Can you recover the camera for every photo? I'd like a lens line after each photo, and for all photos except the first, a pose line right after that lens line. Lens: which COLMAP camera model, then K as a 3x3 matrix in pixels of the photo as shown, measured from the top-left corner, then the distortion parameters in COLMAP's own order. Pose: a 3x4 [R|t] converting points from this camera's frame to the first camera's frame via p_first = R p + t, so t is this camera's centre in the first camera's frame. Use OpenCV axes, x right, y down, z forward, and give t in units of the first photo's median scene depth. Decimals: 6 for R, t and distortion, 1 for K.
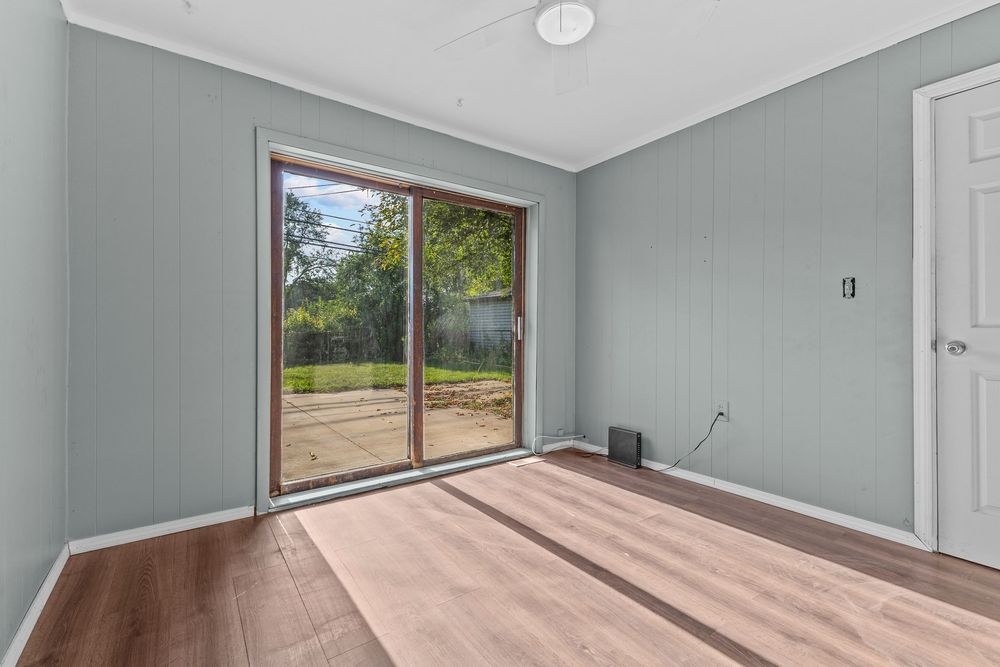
lens RADIAL K [[433.4, 0, 499.7], [0, 433.4, 334.2], [0, 0, 1]] dist [0.009311, -0.000646]
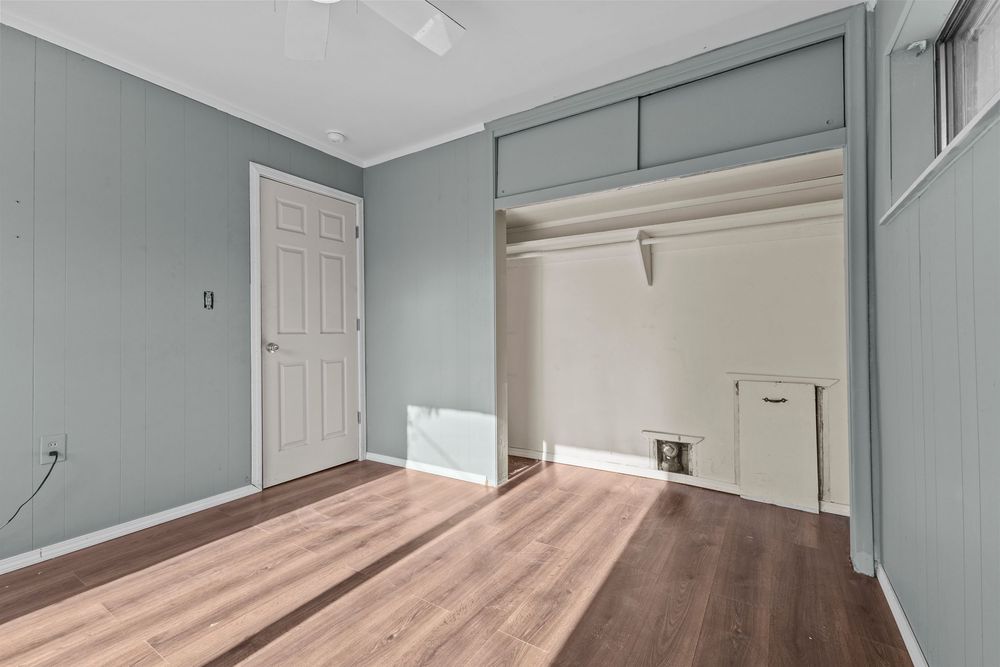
lens RADIAL K [[433.4, 0, 499.7], [0, 433.4, 334.2], [0, 0, 1]] dist [0.009311, -0.000646]
pose [[-0.368130, -0.005138, 0.929760, -0.610691], [0.015670, 0.999808, 0.011730, -0.018644], [-0.929642, 0.018887, -0.367979, 0.776802]]
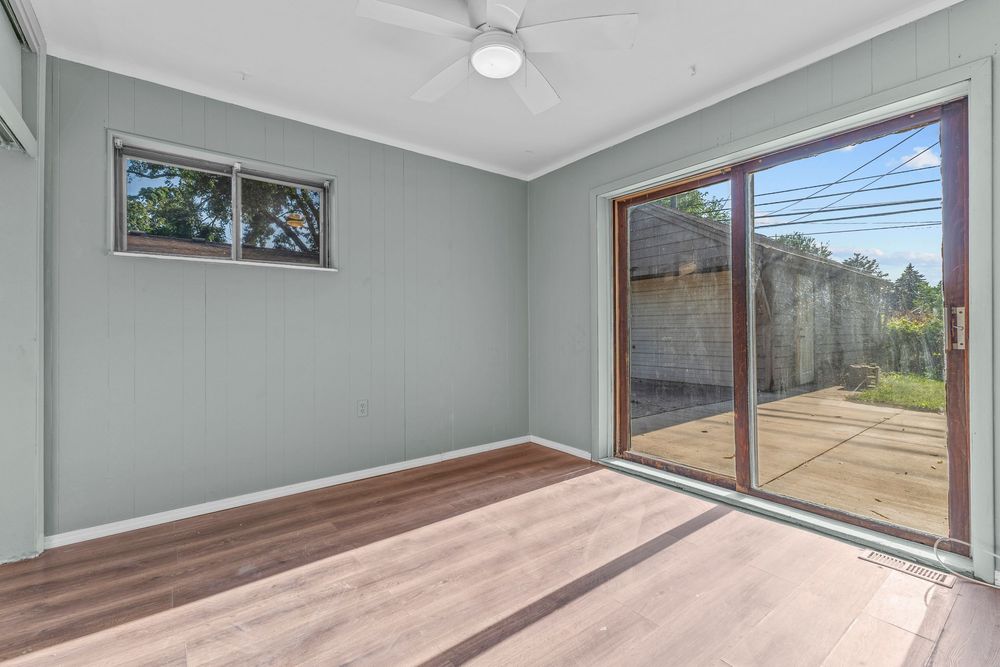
lens RADIAL K [[433.4, 0, 499.7], [0, 433.4, 334.2], [0, 0, 1]] dist [0.009311, -0.000646]
pose [[0.034240, 0.009847, -0.999365, 1.013460], [-0.003943, 0.999945, 0.009717, -0.016475], [0.999406, 0.003608, 0.034277, 0.766508]]
